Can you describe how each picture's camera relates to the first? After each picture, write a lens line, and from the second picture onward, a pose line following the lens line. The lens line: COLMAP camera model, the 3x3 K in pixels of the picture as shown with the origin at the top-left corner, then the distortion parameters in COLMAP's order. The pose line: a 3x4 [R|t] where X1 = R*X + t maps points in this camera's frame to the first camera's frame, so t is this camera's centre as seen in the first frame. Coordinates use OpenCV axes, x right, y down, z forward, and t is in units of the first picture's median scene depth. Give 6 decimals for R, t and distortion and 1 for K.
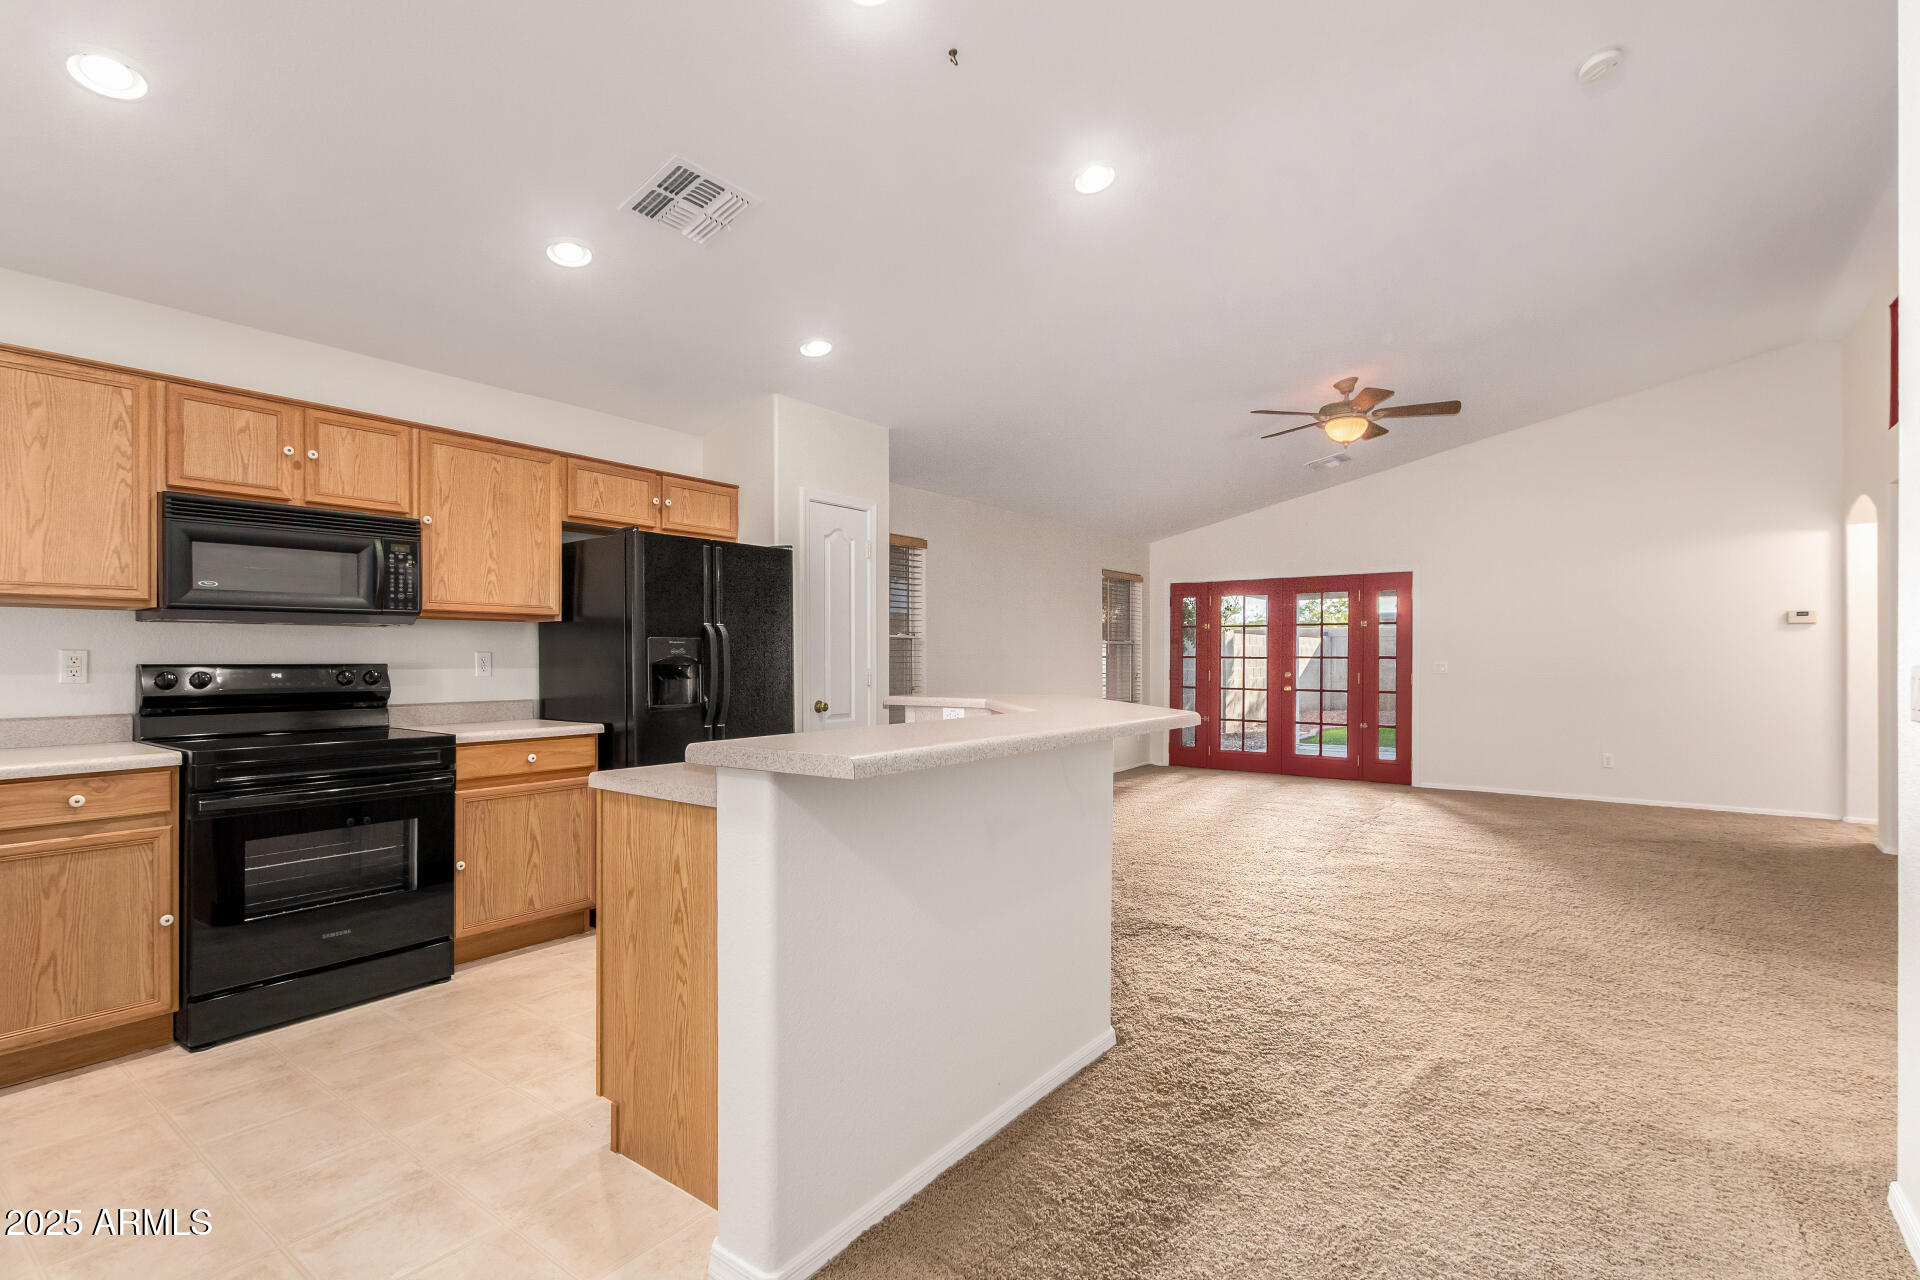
lens RADIAL K [[881.9, 0, 954.4], [0, 881.9, 649.9], [0, 0, 1]] dist [0.000414, -0.000140]
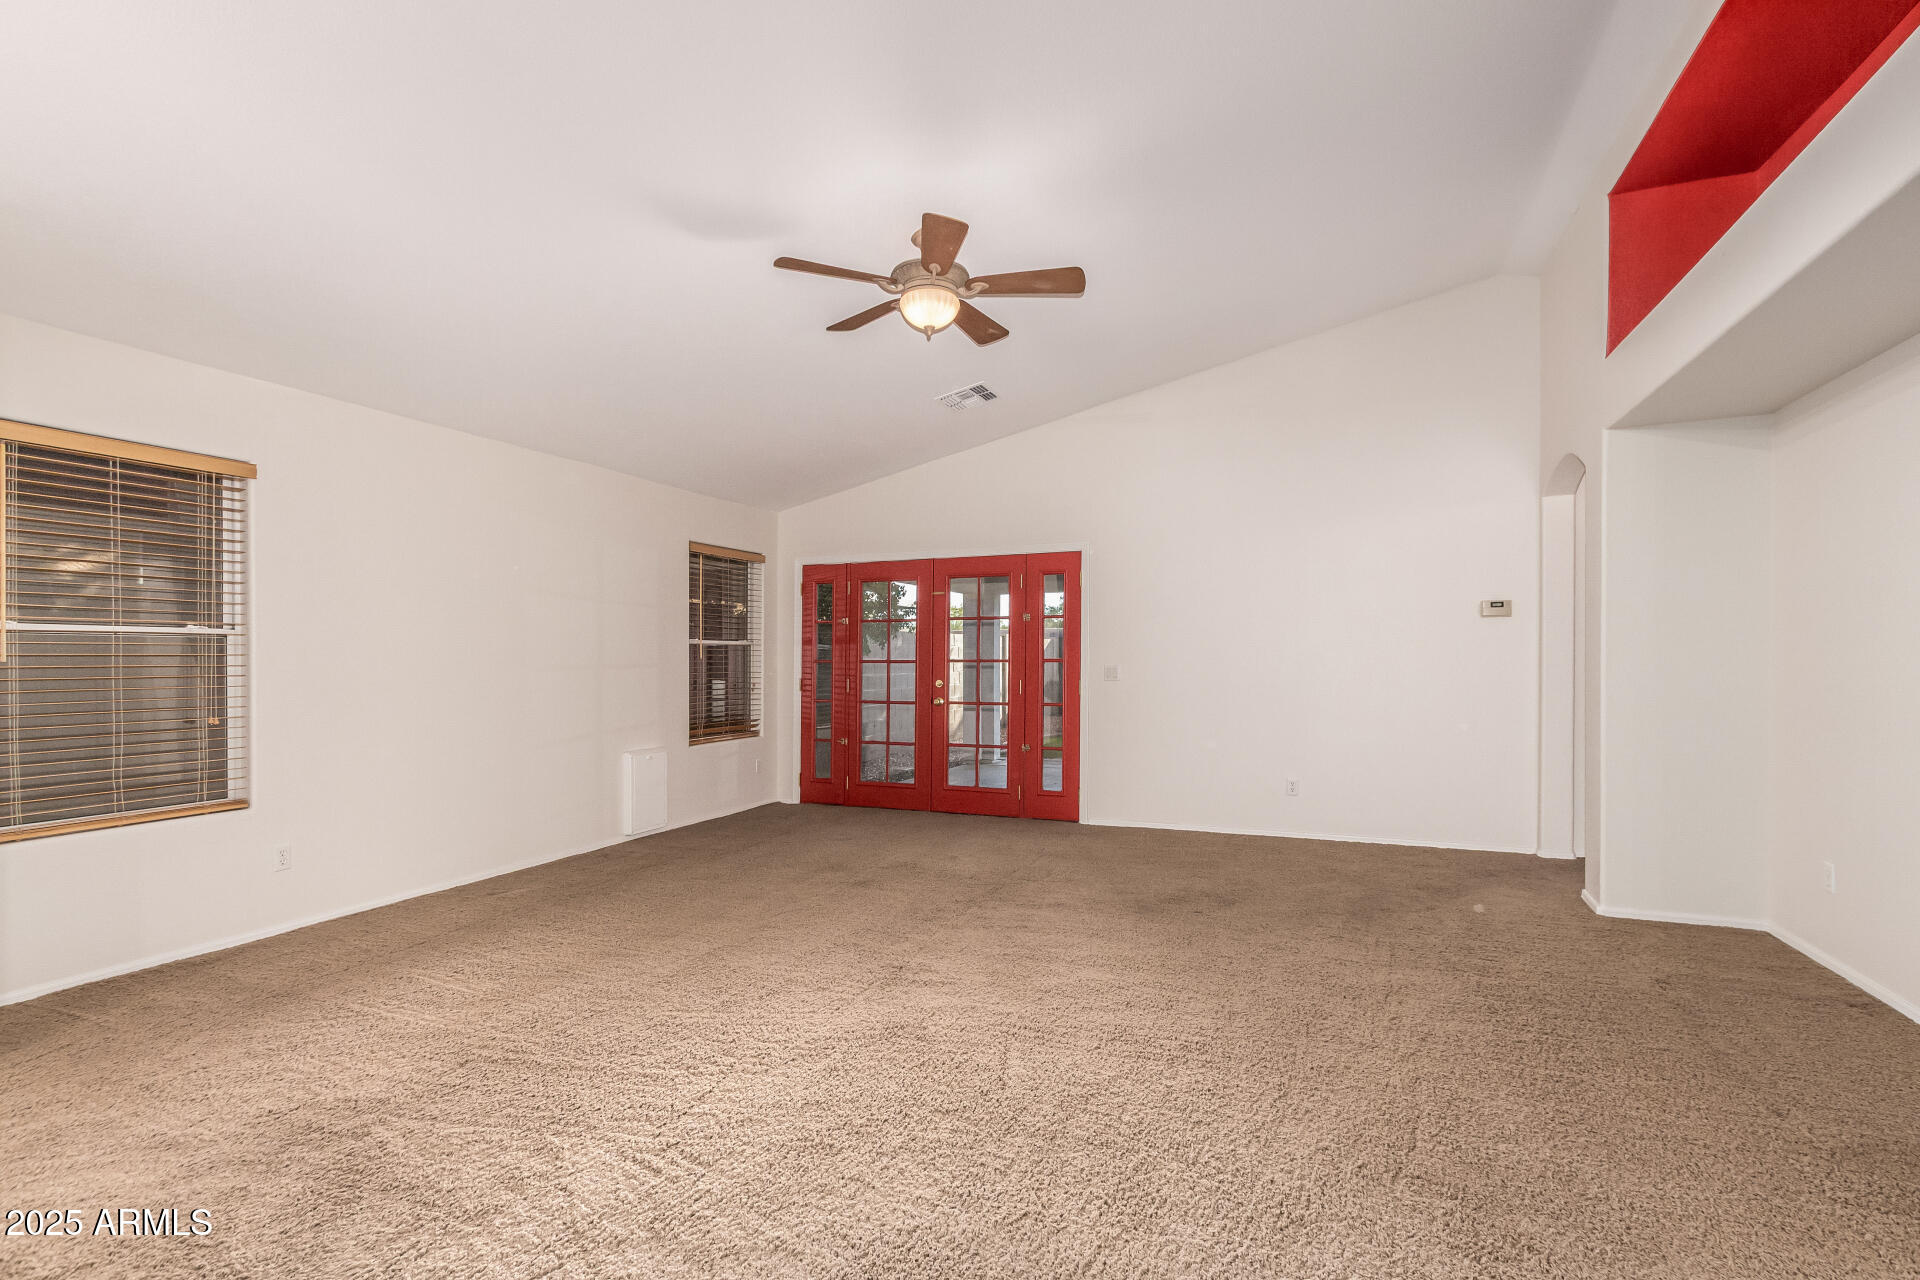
lens RADIAL K [[875.0, 0, 963.2], [0, 875.0, 662.8], [0, 0, 1]] dist [0.002744, 0.000318]
pose [[0.968066, -0.005534, 0.250634, 0.218970], [0.003004, 0.999941, 0.010475, 0.002063], [-0.250677, -0.009388, 0.968025, 0.264092]]
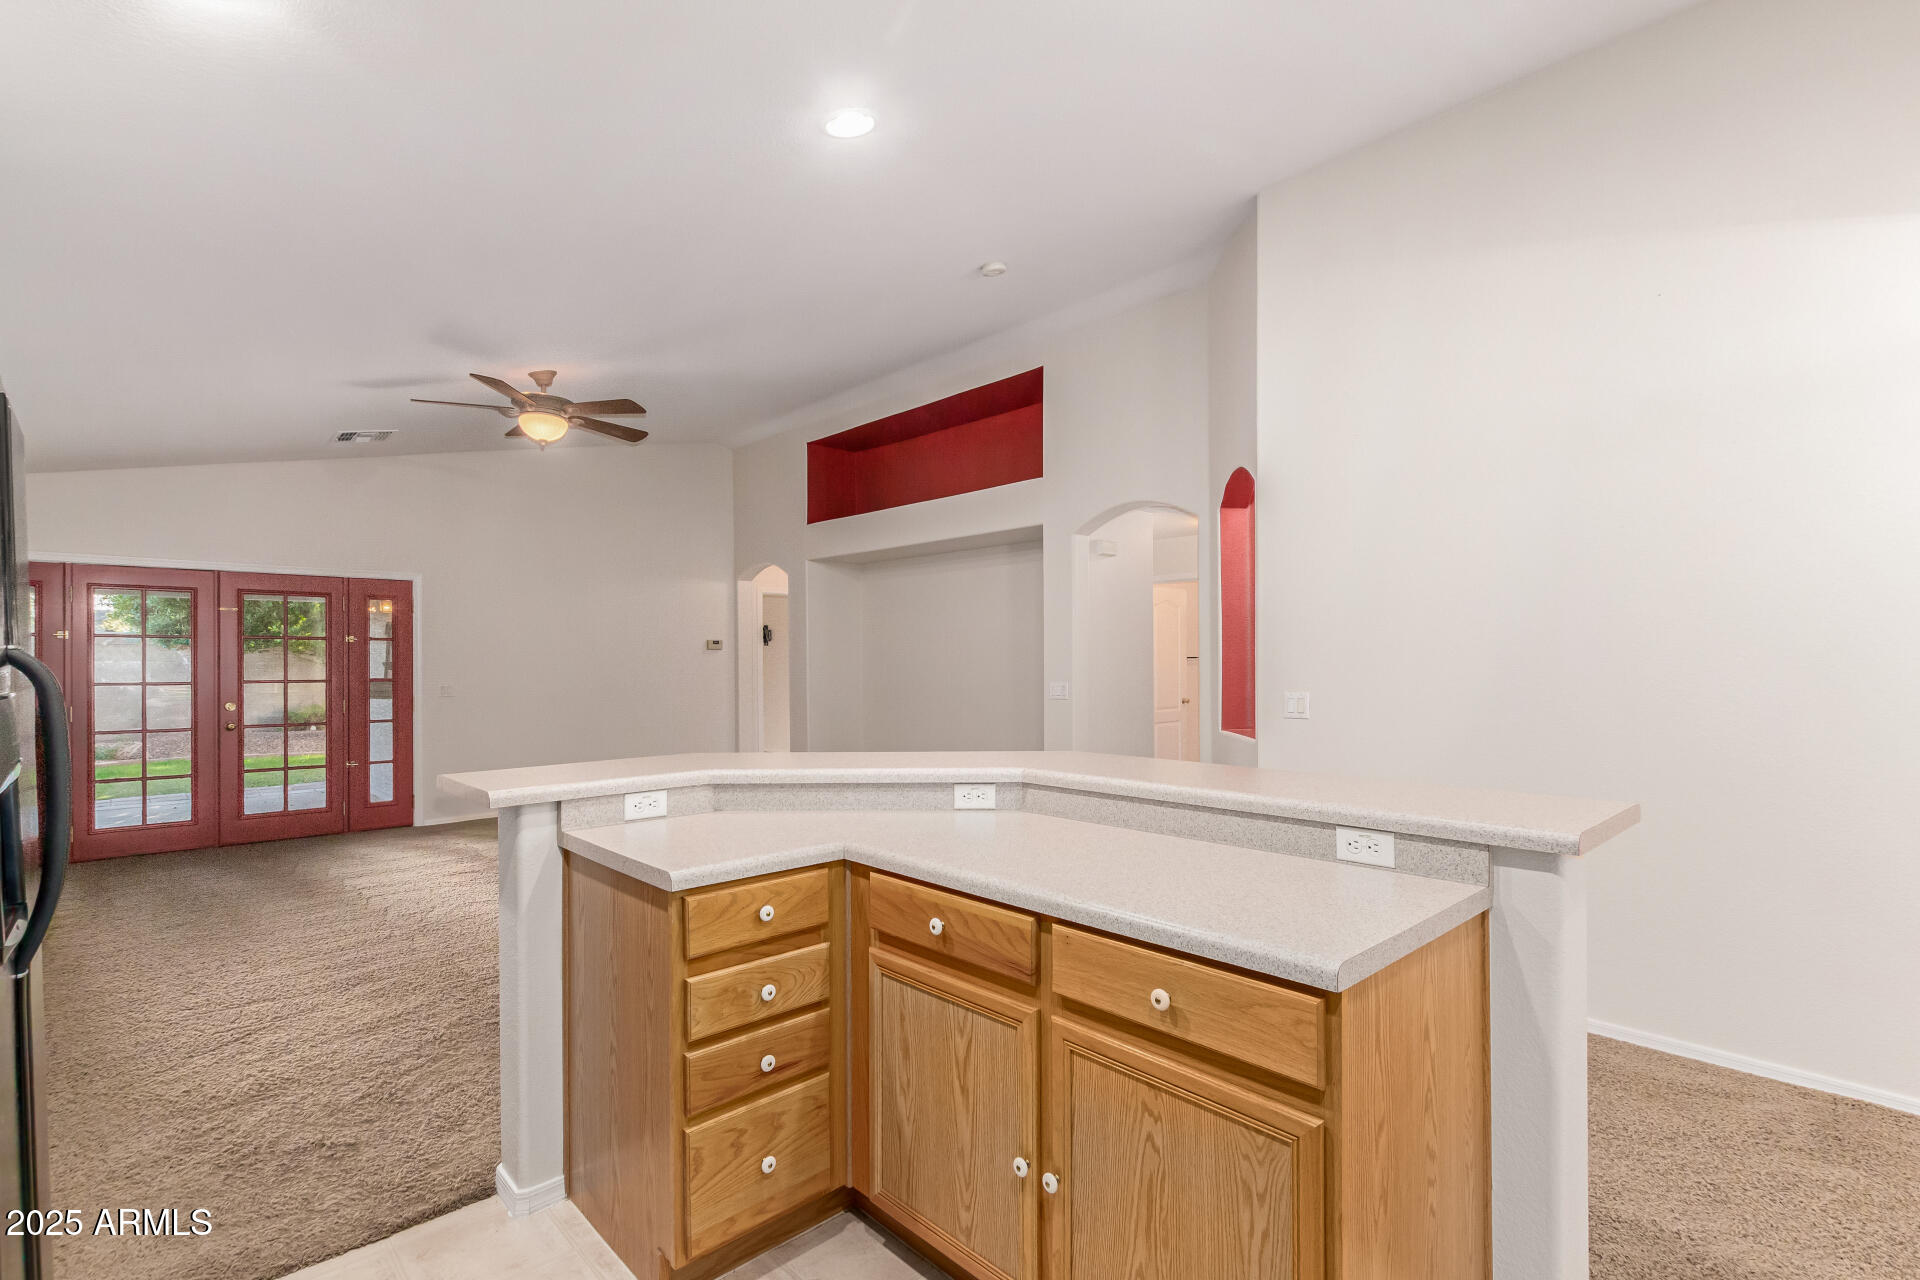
lens RADIAL K [[908.8, 0, 961.6], [0, 908.8, 663.3], [0, 0, 1]] dist [0.000184, 0.000058]
pose [[0.181042, -0.004279, 0.983466, -0.264614], [-0.002724, 0.999985, 0.004852, -0.013011], [-0.983472, -0.003557, 0.181028, 0.297845]]
